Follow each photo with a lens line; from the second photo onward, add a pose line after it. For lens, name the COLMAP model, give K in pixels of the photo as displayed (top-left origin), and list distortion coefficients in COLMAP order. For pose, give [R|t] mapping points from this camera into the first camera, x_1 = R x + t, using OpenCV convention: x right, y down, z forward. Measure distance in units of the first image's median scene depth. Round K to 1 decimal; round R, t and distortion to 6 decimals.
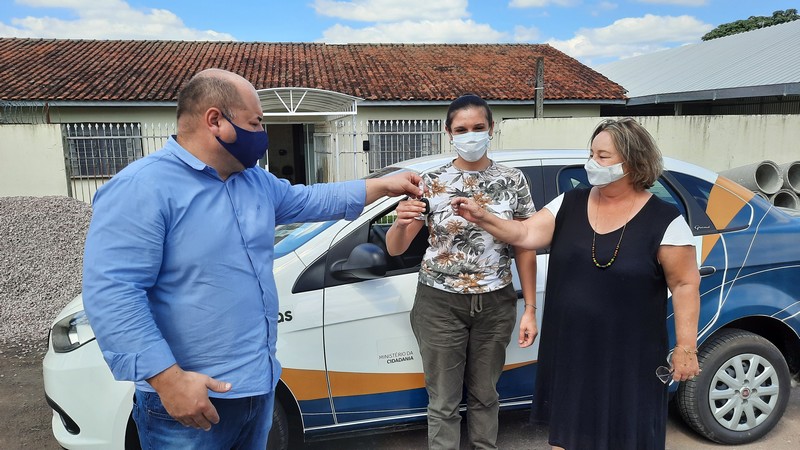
lens RADIAL K [[589.7, 0, 402.1], [0, 589.7, 225.4], [0, 0, 1]] dist [0.010929, 0.001814]
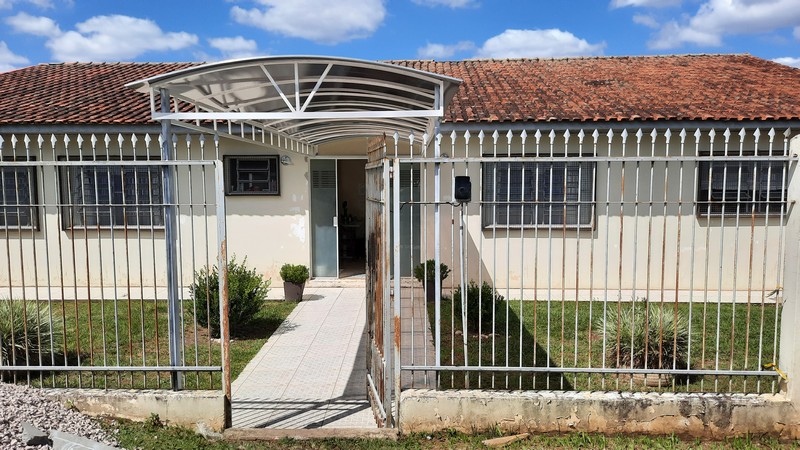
lens RADIAL K [[589.7, 0, 401.1], [0, 589.7, 230.5], [0, 0, 1]] dist [0.010929, 0.001814]
pose [[0.977796, 0.029199, -0.207514, -0.007111], [-0.044102, 0.996740, -0.067554, -0.039301], [0.204865, 0.075206, 0.975897, 0.309163]]
